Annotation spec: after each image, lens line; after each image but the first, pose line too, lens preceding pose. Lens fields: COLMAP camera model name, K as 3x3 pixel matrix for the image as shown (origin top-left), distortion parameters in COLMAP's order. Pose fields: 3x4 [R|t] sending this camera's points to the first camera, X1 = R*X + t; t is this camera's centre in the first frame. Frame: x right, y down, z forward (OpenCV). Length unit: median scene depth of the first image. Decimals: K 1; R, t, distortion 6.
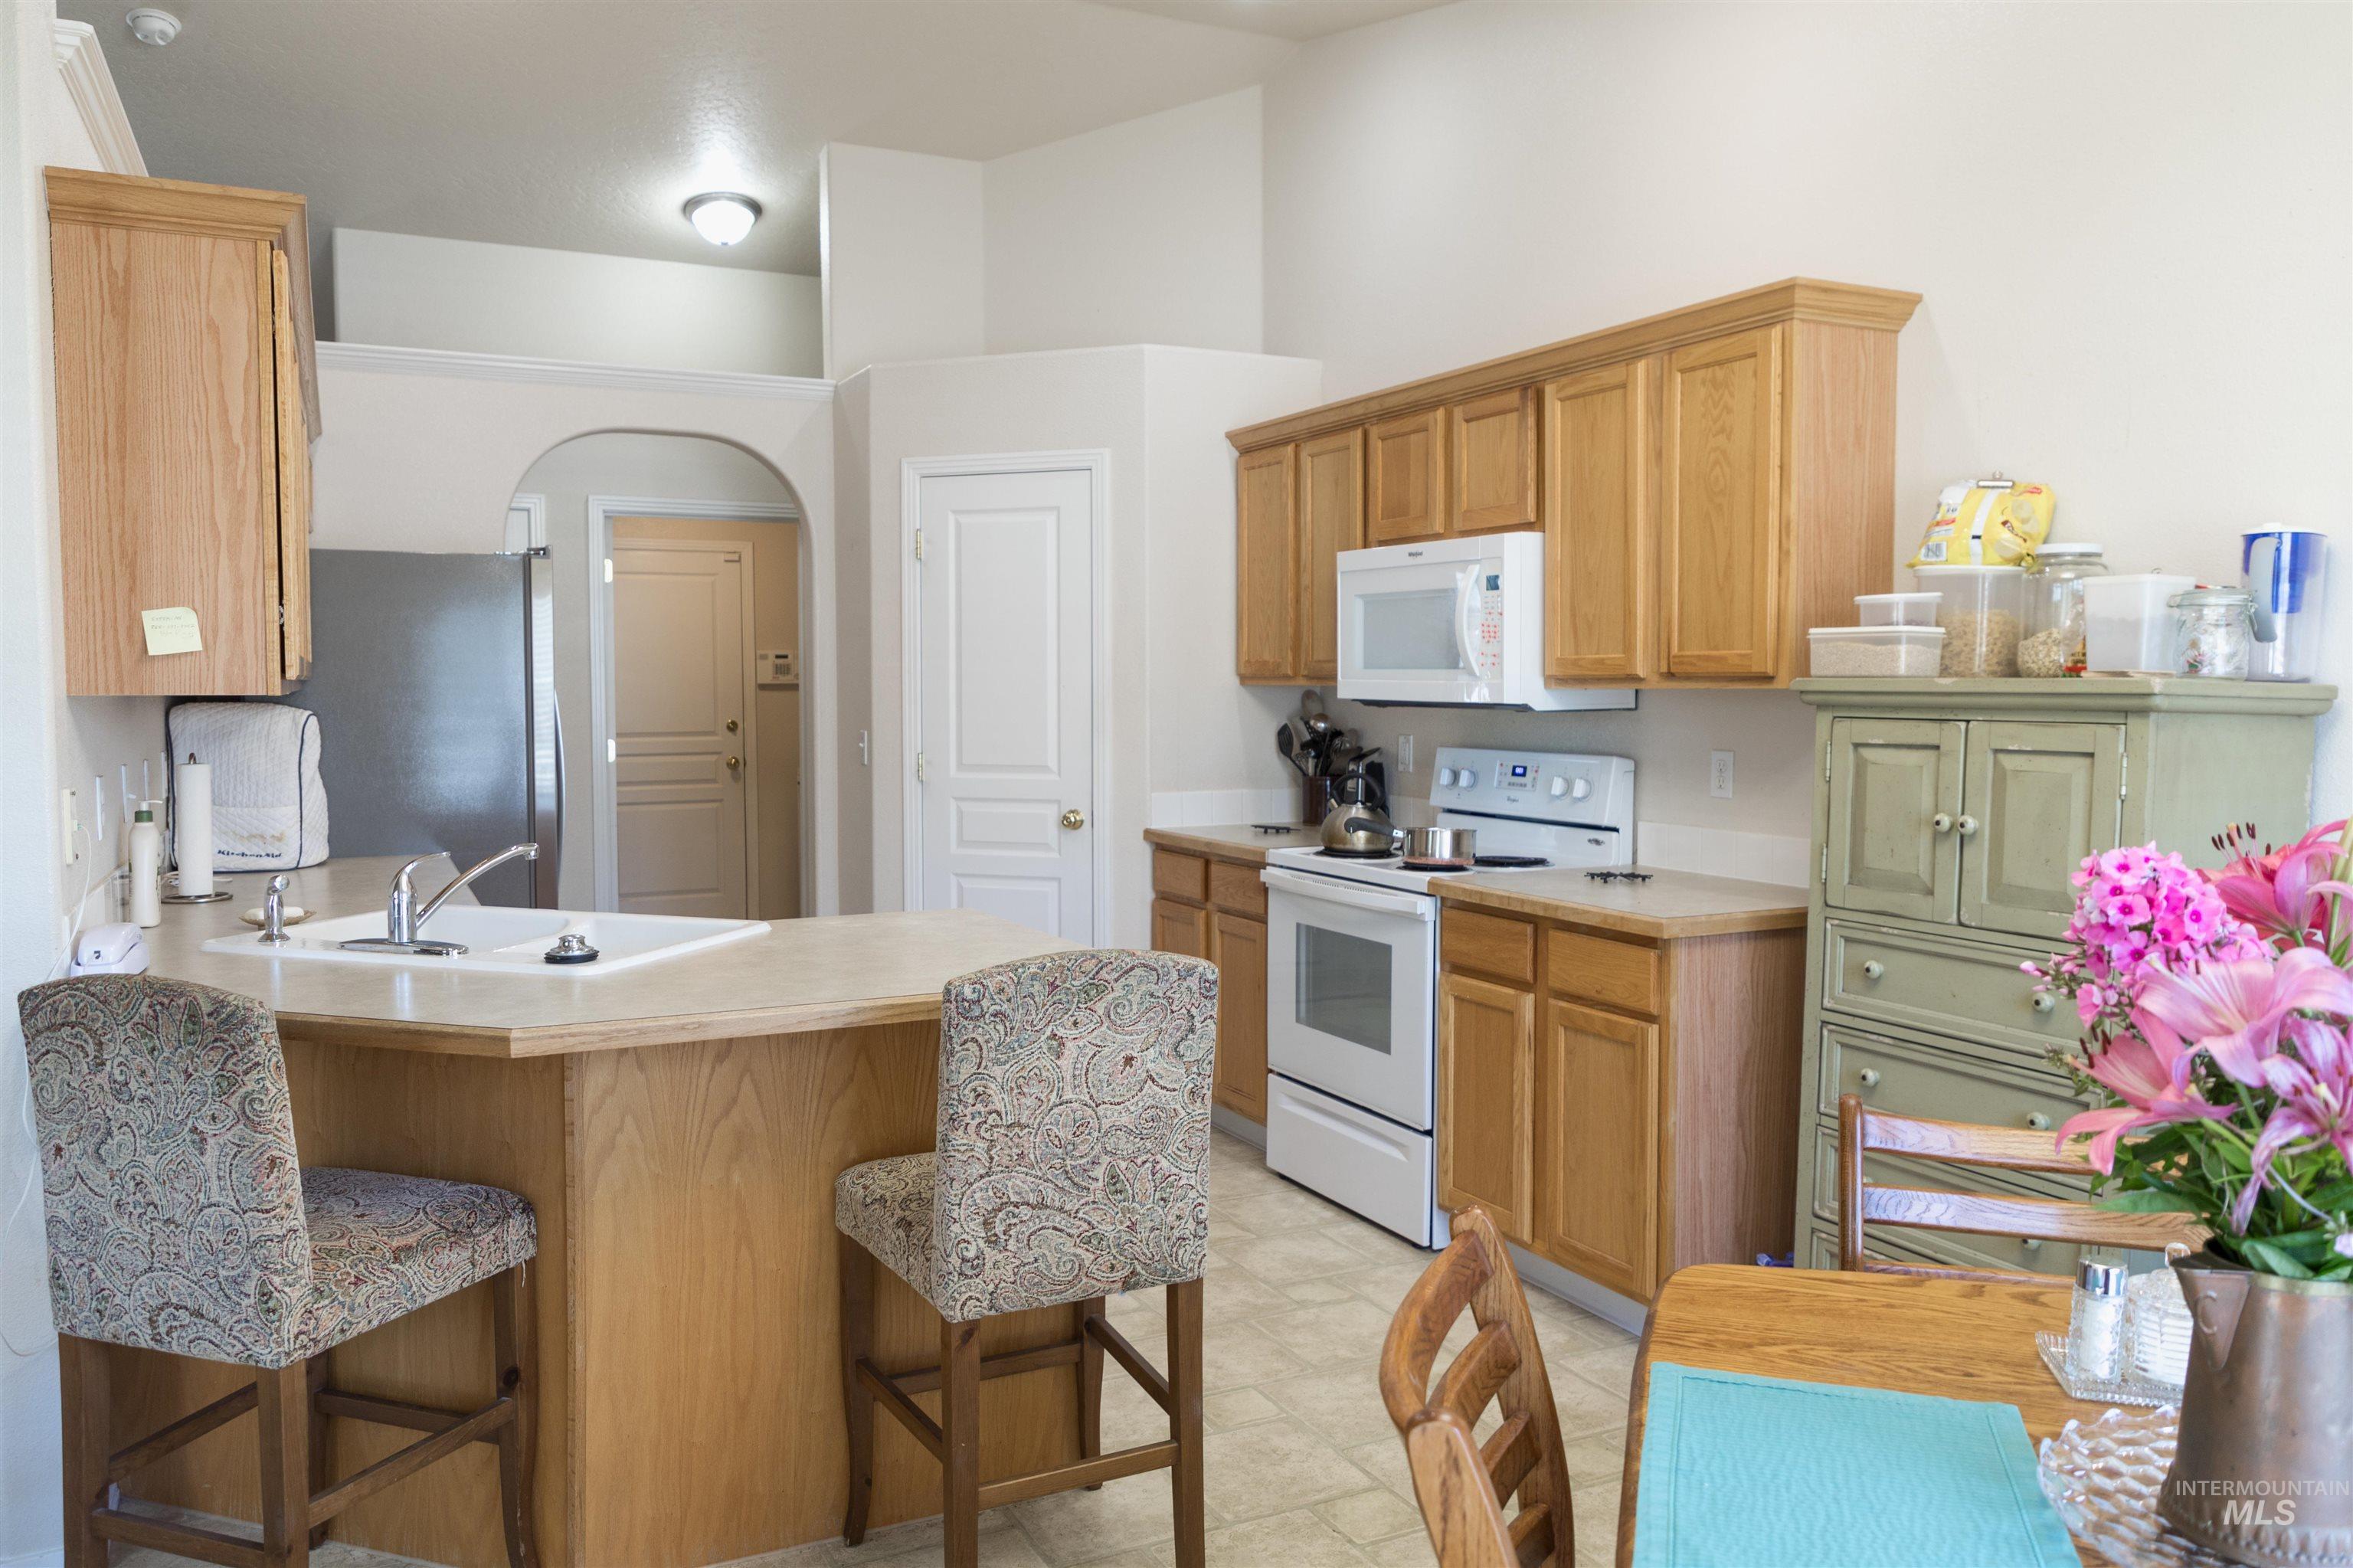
lens RADIAL K [[1647.5, 0, 1171.2], [0, 1647.5, 771.1], [0, 0, 1]] dist [-0.008202, 0.001355]
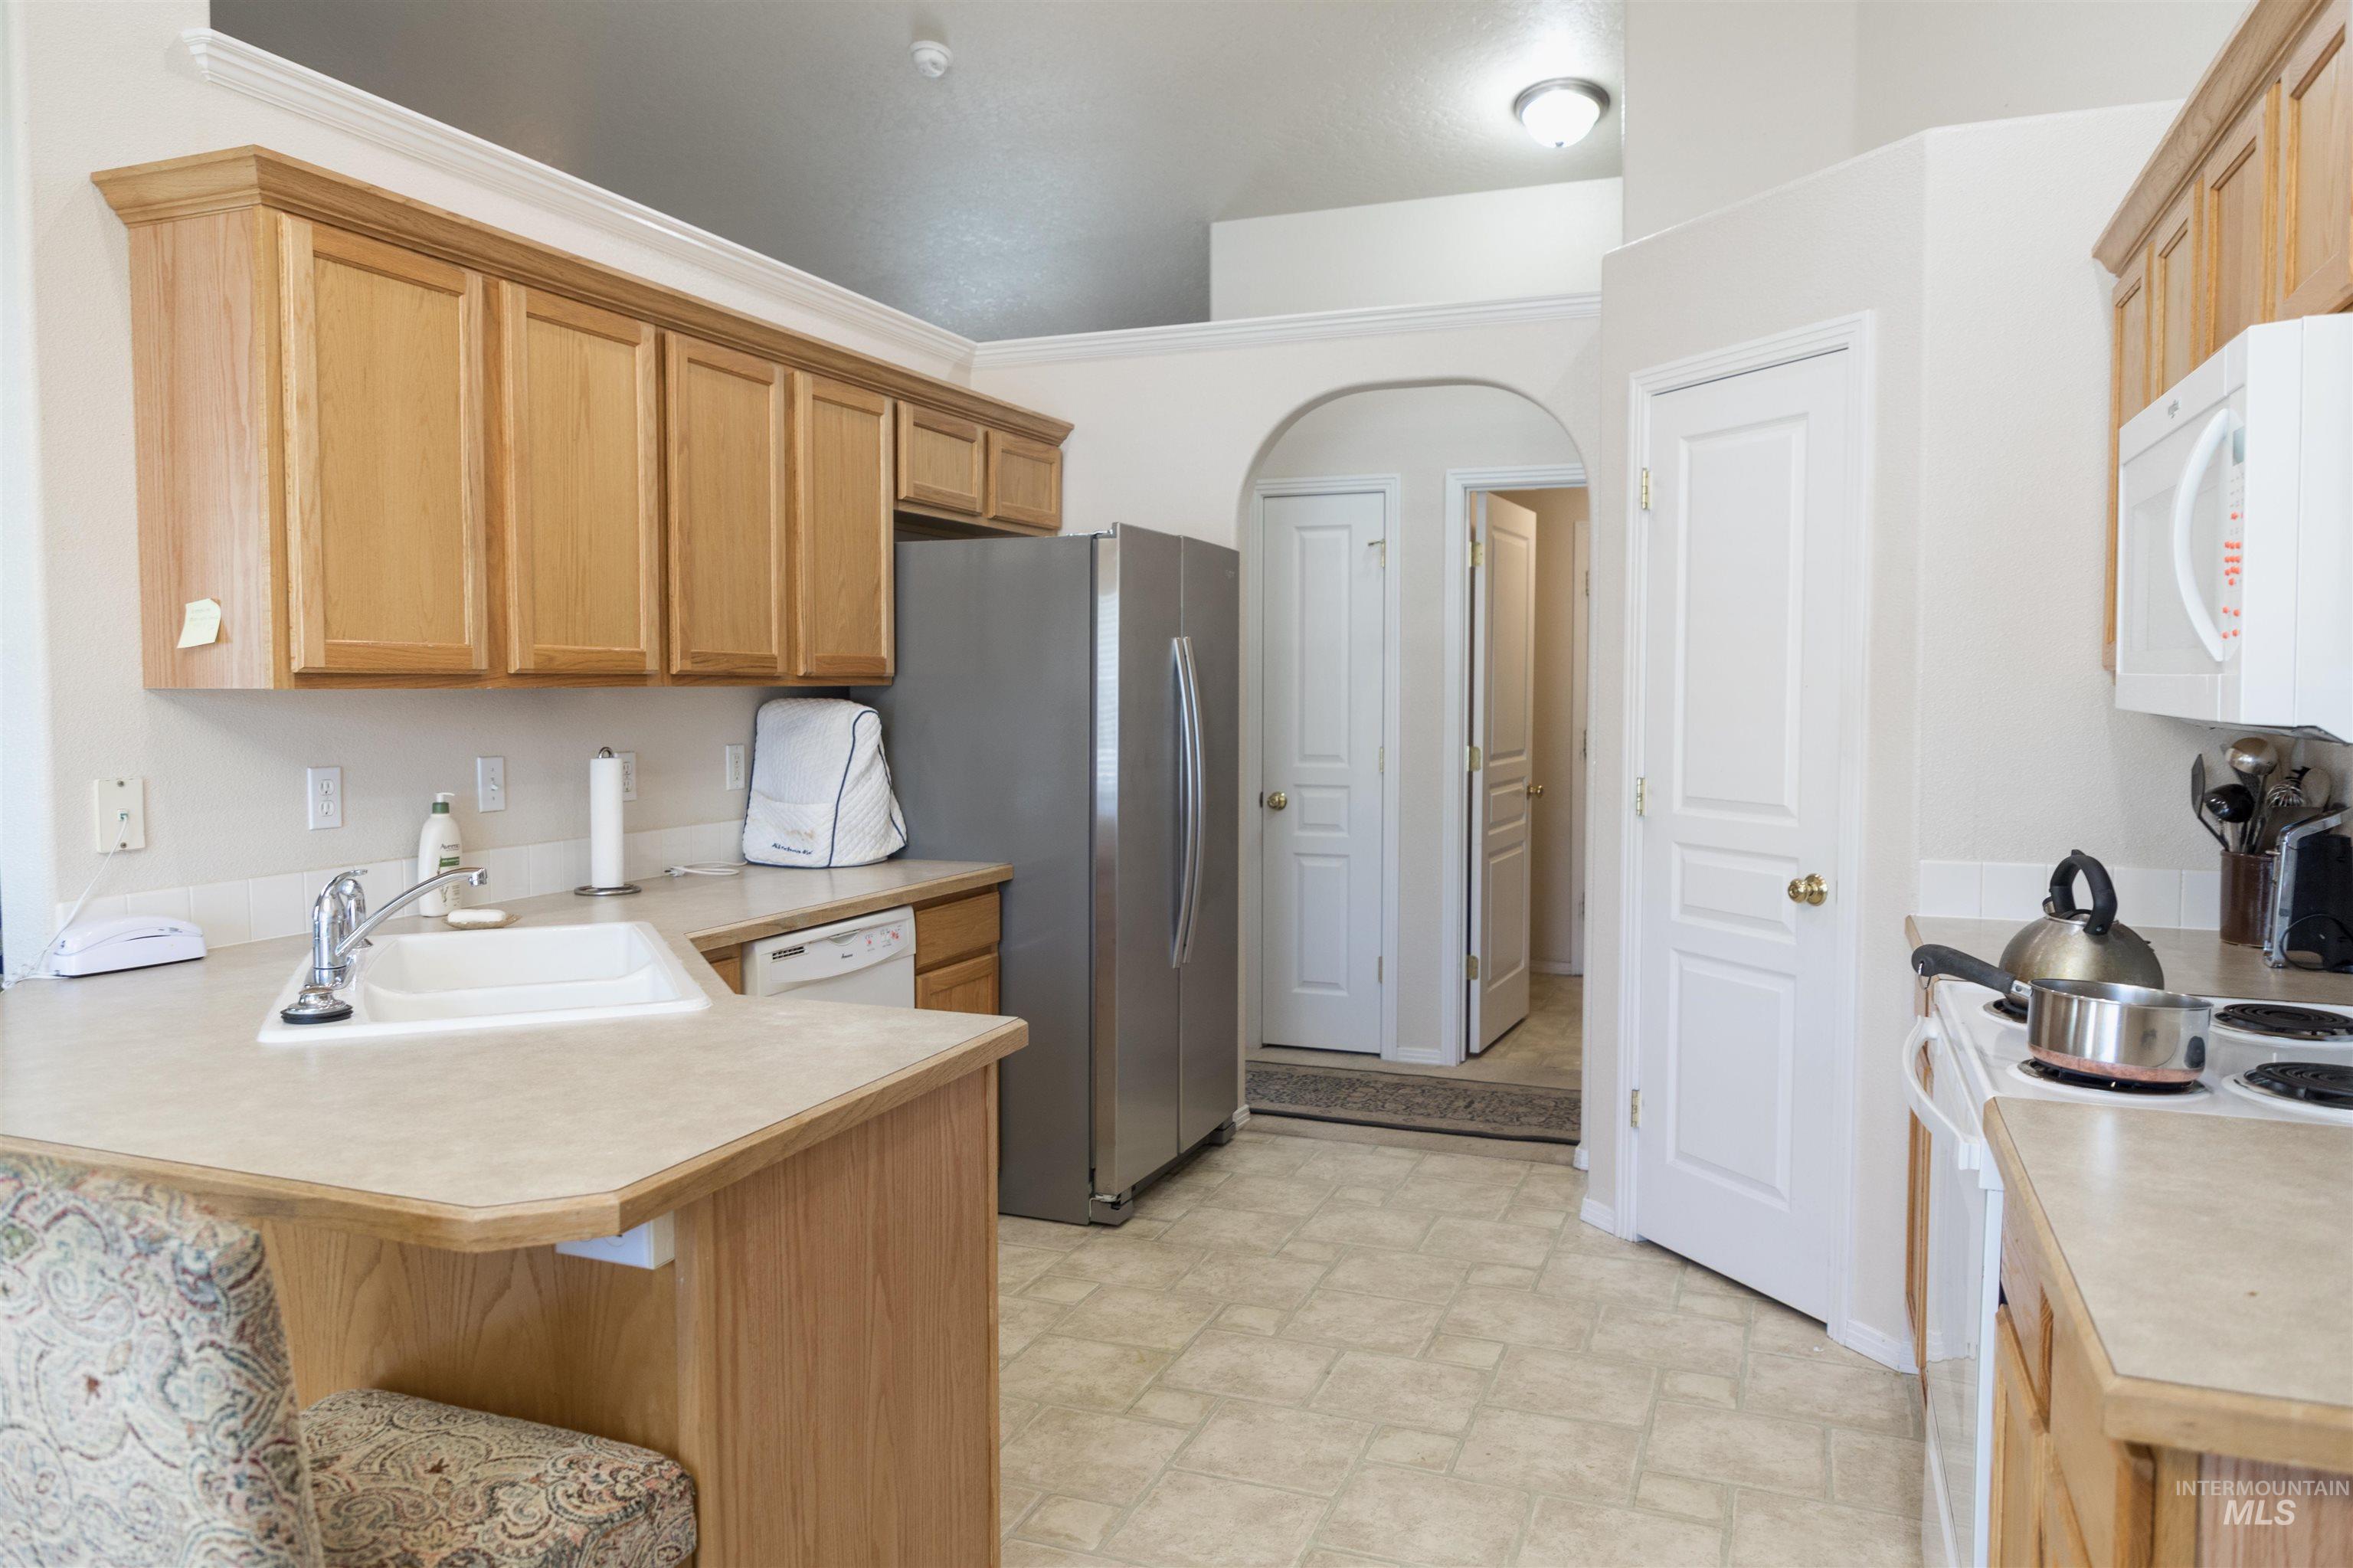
lens RADIAL K [[1621.0, 0, 1171.4], [0, 1621.0, 759.7], [0, 0, 1]] dist [-0.000158, -0.000337]
pose [[0.672036, 0.035834, -0.739651, 0.501511], [-0.041165, 0.999092, 0.011001, -0.037812], [0.739374, 0.023055, 0.672901, 0.775696]]
